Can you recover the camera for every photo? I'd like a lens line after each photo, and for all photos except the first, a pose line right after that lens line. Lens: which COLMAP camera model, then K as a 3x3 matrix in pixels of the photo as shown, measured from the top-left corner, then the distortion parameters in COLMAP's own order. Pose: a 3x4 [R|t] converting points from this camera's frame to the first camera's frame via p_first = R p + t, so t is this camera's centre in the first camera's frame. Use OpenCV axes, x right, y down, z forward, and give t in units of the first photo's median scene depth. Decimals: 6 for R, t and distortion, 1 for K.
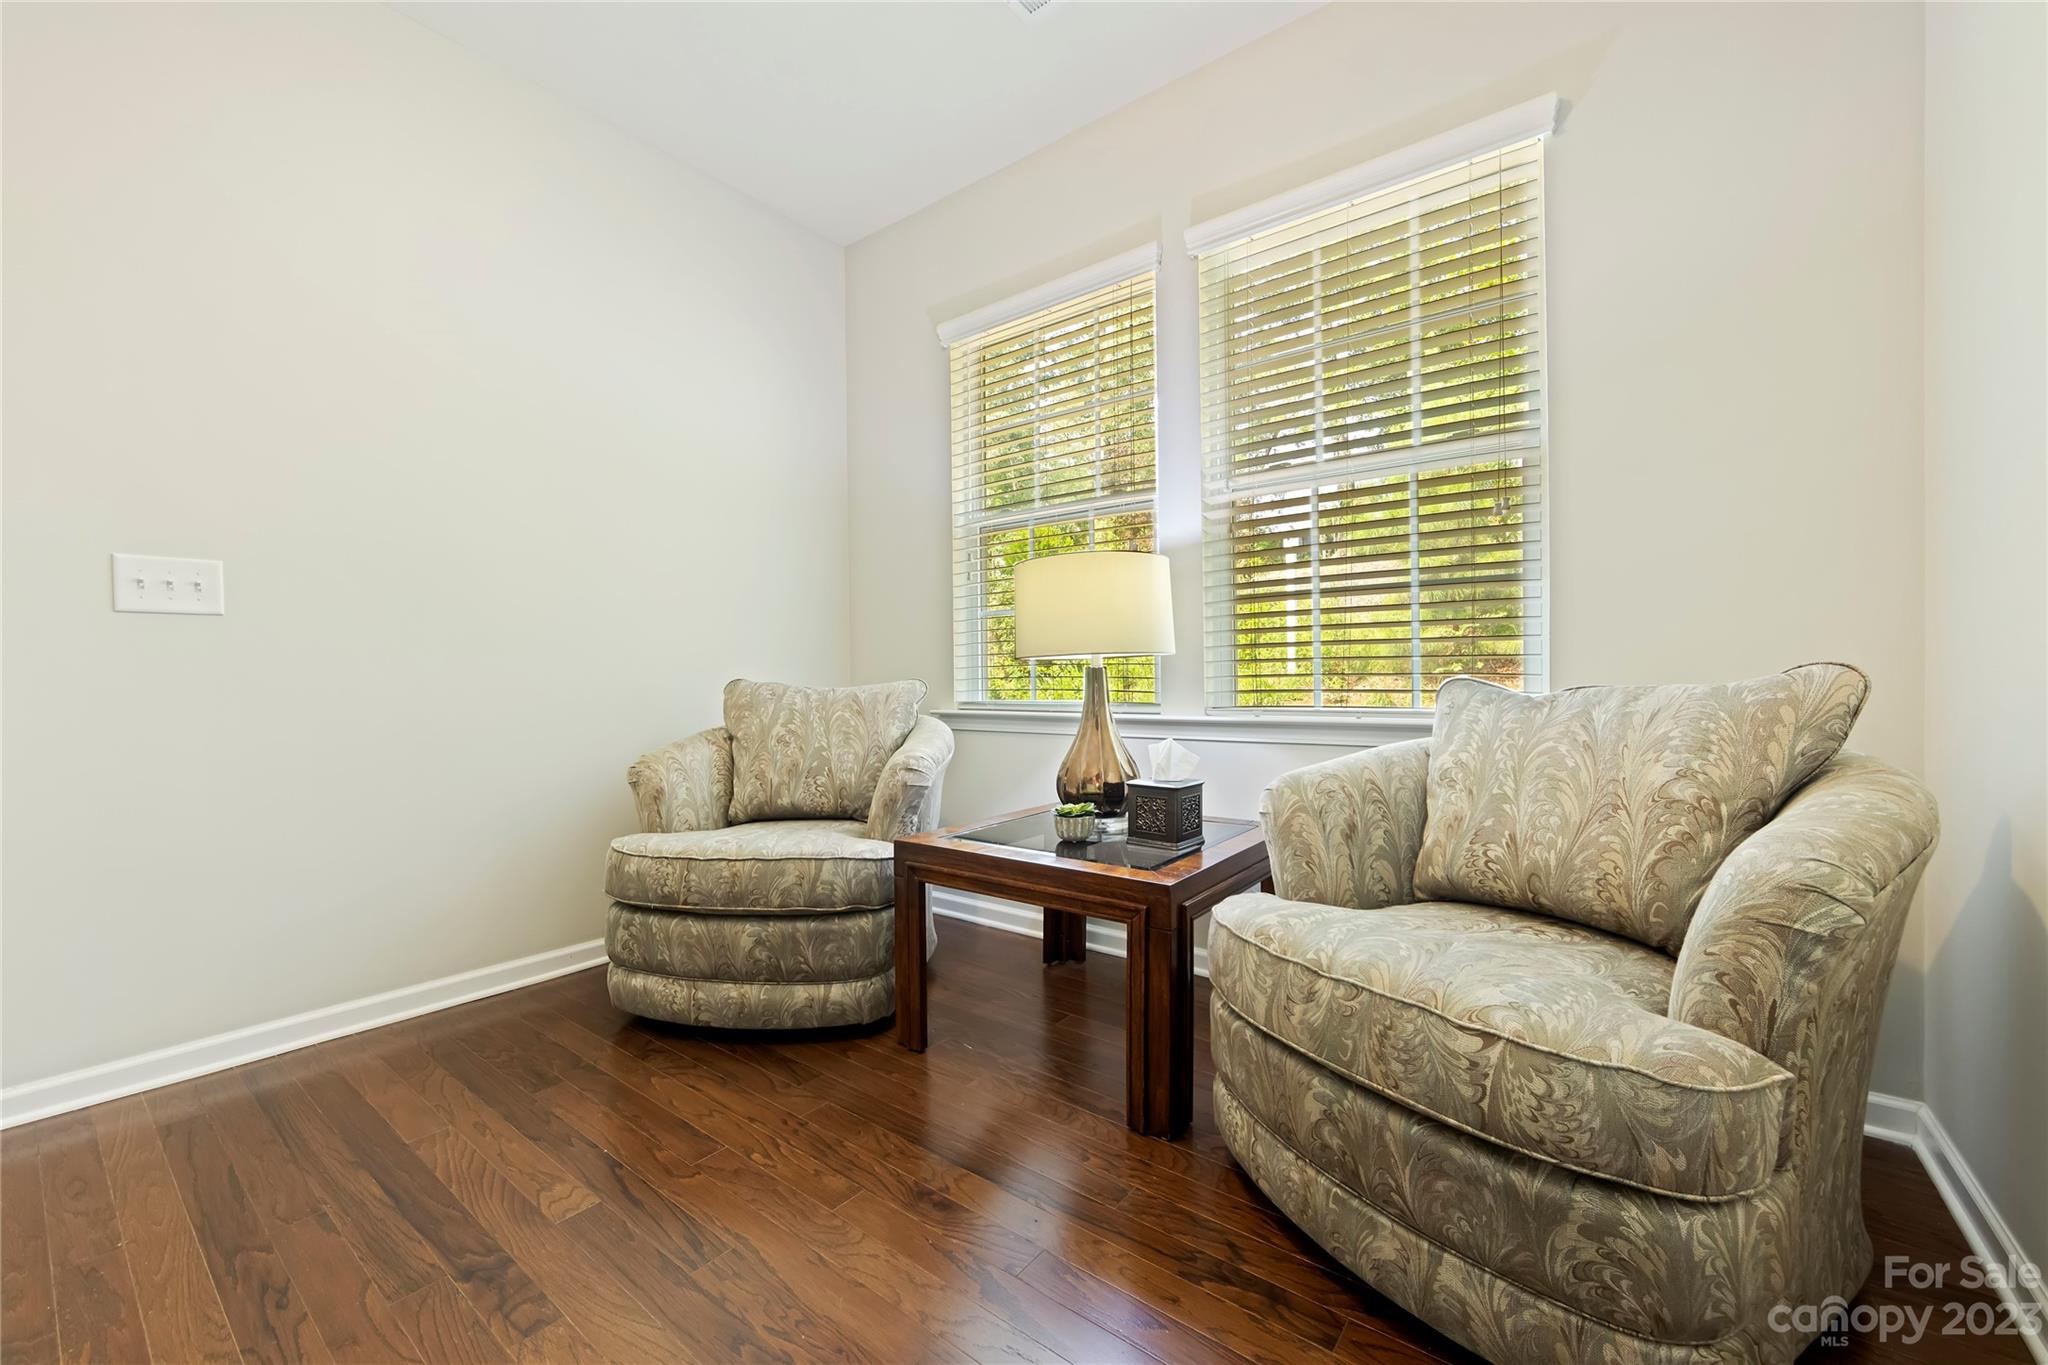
lens RADIAL K [[806.7, 0, 1024.0], [0, 806.7, 682.5], [0, 0, 1]] dist [-0.003893, -0.000100]
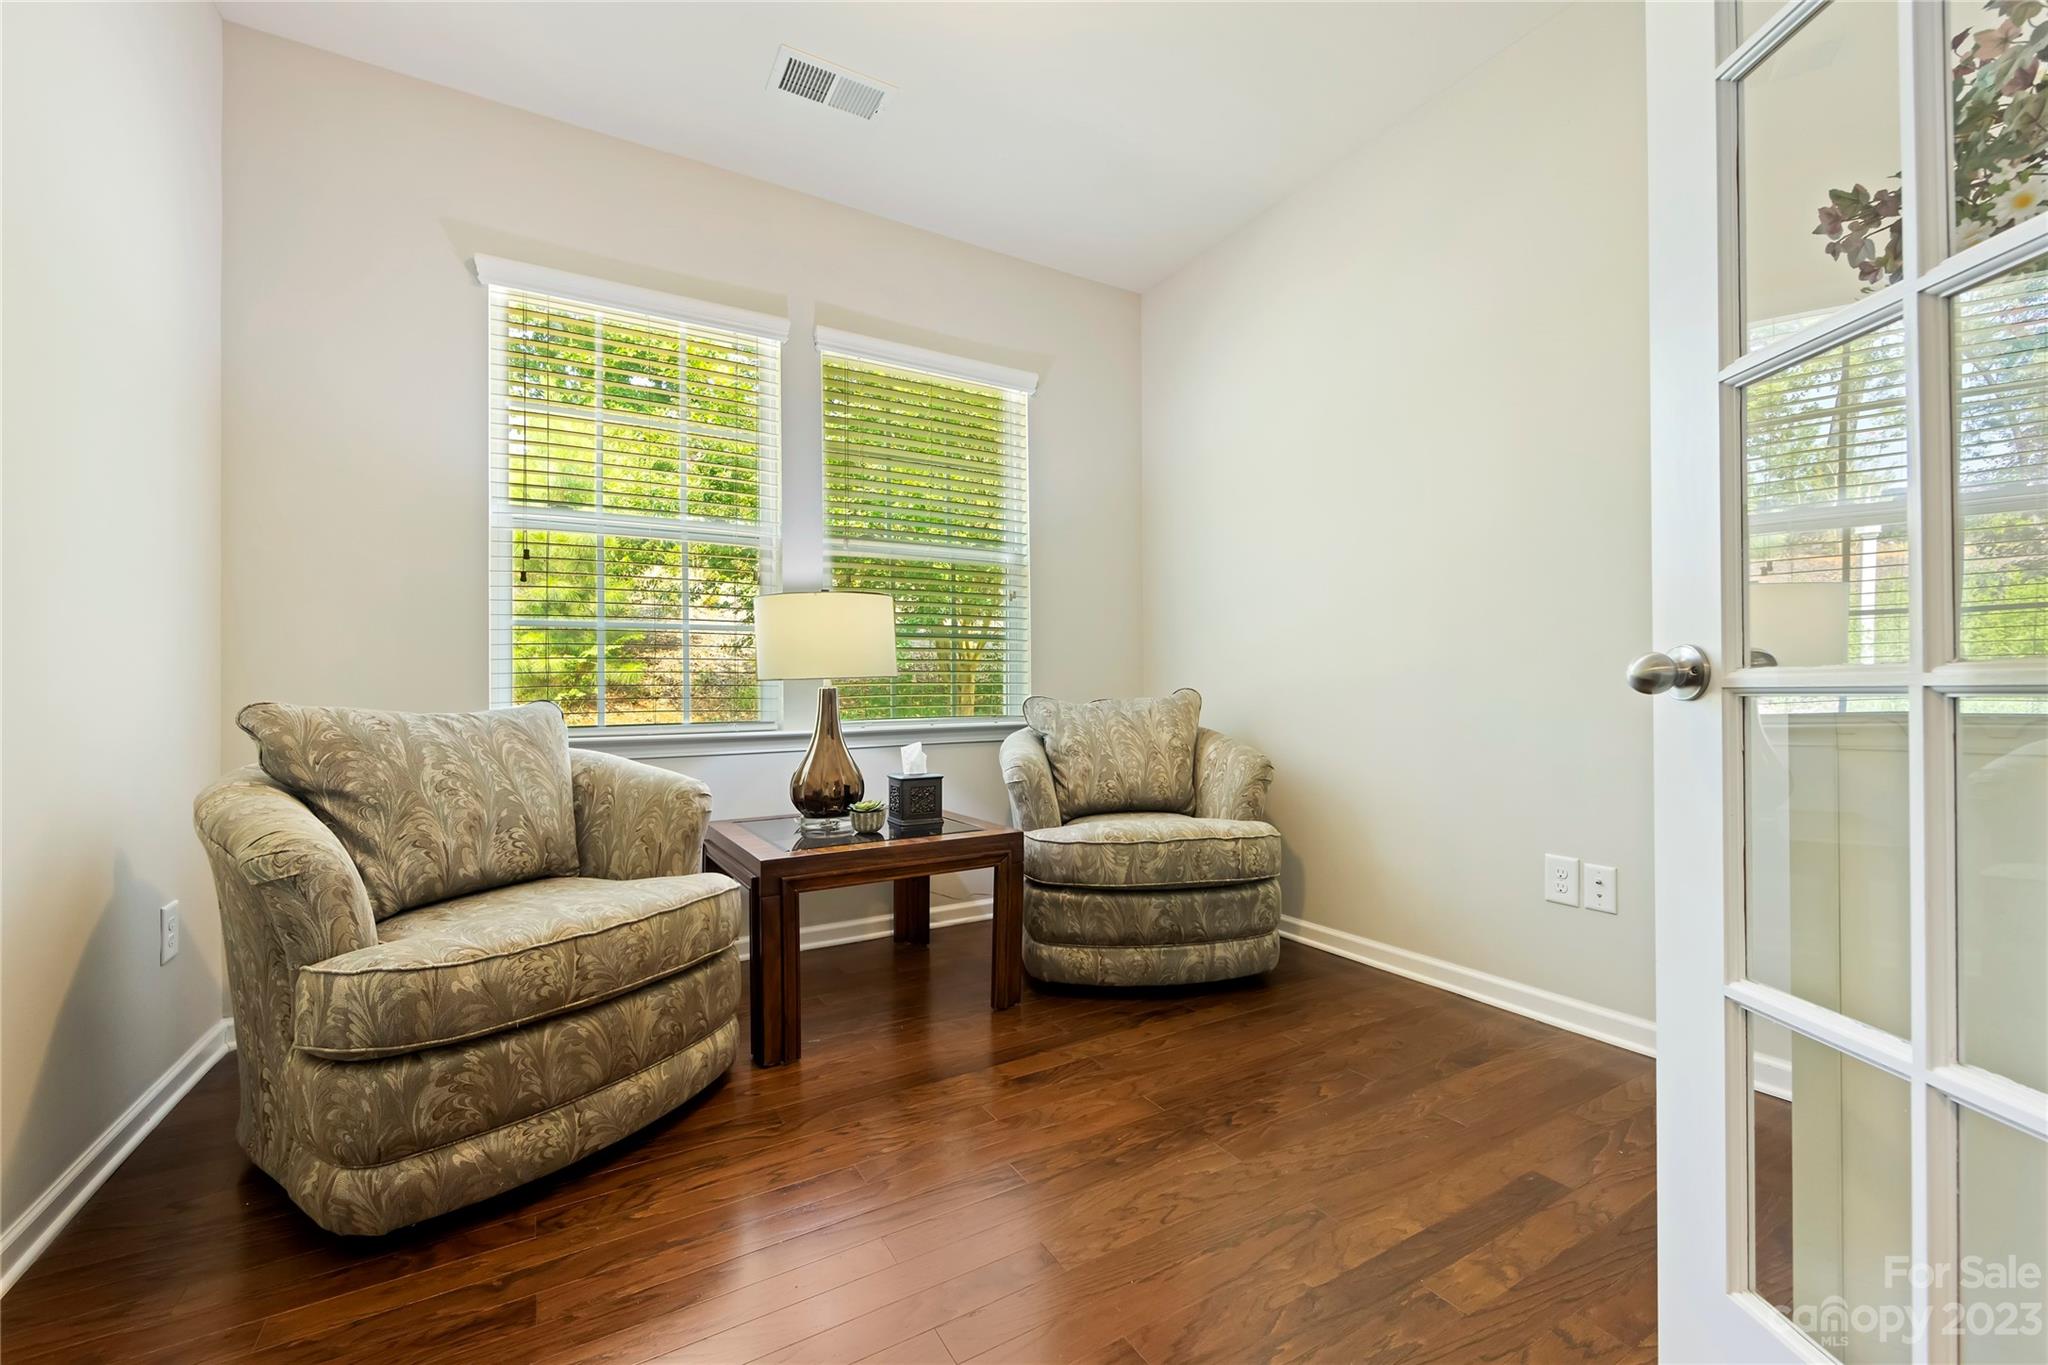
lens RADIAL K [[813.5, 0, 1009.0], [0, 813.5, 689.7], [0, 0, 1]] dist [-0.000911, -0.000021]
pose [[0.381225, 0.008625, 0.924442, -0.960432], [0.015443, 0.999758, -0.015696, 0.006106], [-0.924353, 0.020260, 0.381000, 0.334384]]
